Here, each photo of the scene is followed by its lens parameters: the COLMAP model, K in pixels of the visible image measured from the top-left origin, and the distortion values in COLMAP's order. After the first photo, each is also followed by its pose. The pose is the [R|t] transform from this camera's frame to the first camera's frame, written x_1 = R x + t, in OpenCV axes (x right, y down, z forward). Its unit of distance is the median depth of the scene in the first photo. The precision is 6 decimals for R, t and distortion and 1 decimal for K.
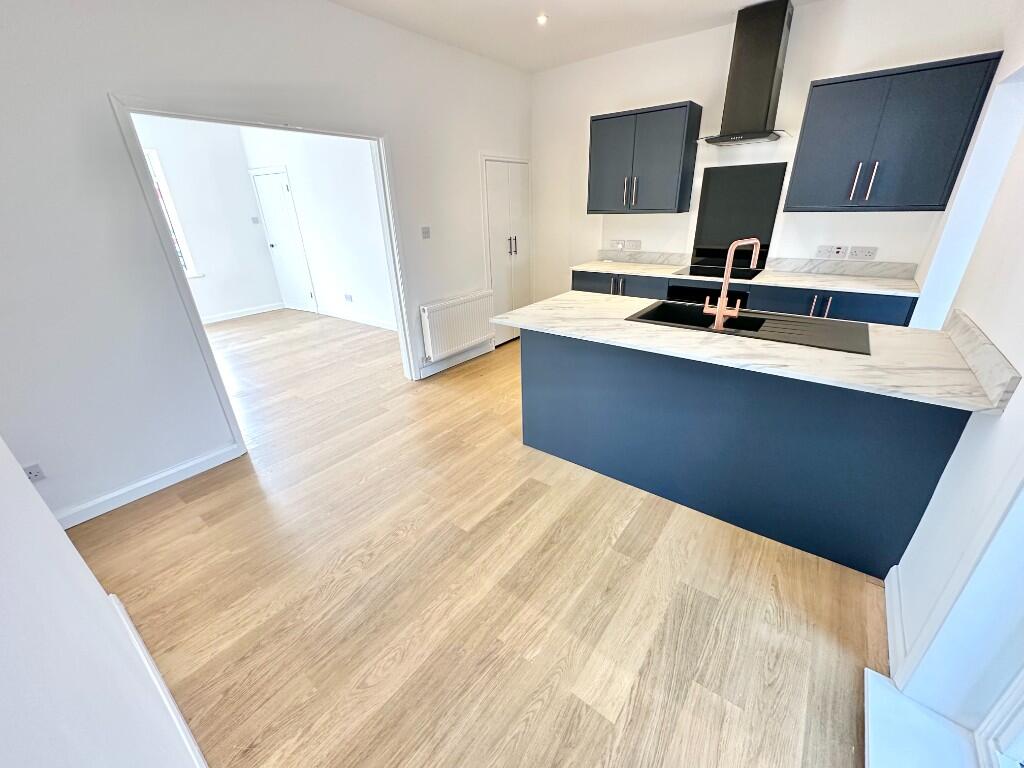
lens RADIAL K [[406.5, 0, 513.7], [0, 406.5, 381.9], [0, 0, 1]] dist [-0.004221, -0.000388]
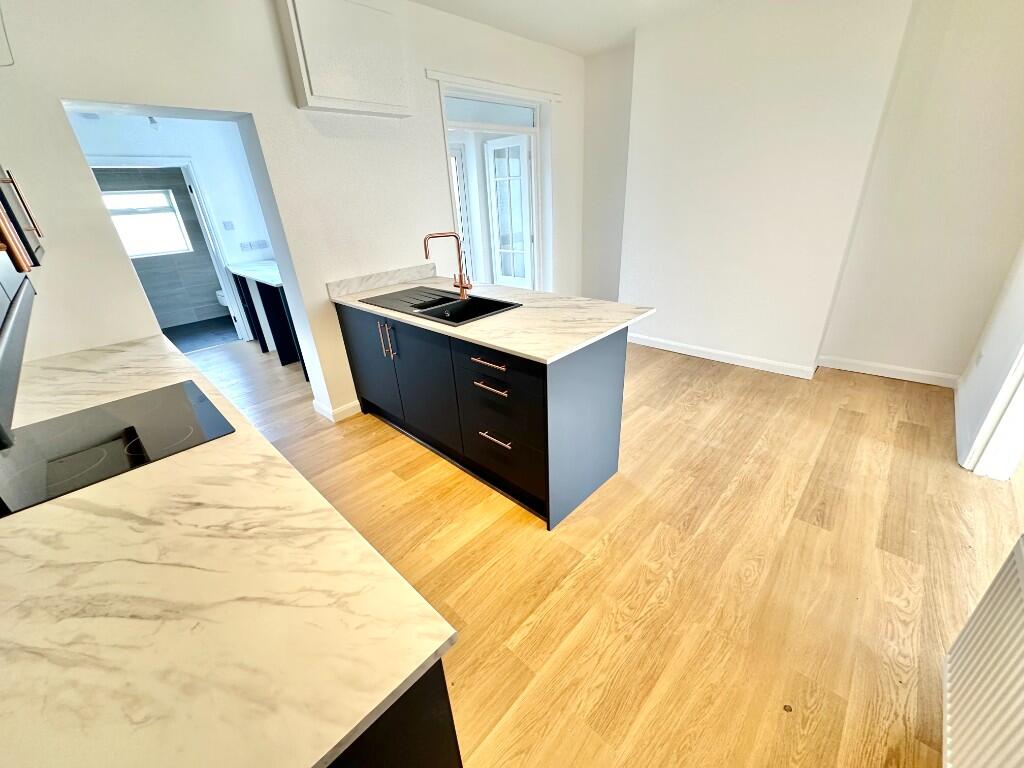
lens RADIAL K [[406.5, 0, 513.7], [0, 406.5, 381.9], [0, 0, 1]] dist [-0.004221, -0.000388]
pose [[-0.991751, 0.025775, 0.125561, 0.129478], [0.111032, 0.662199, 0.741056, -0.648330], [-0.064045, 0.748884, -0.659599, 1.477791]]
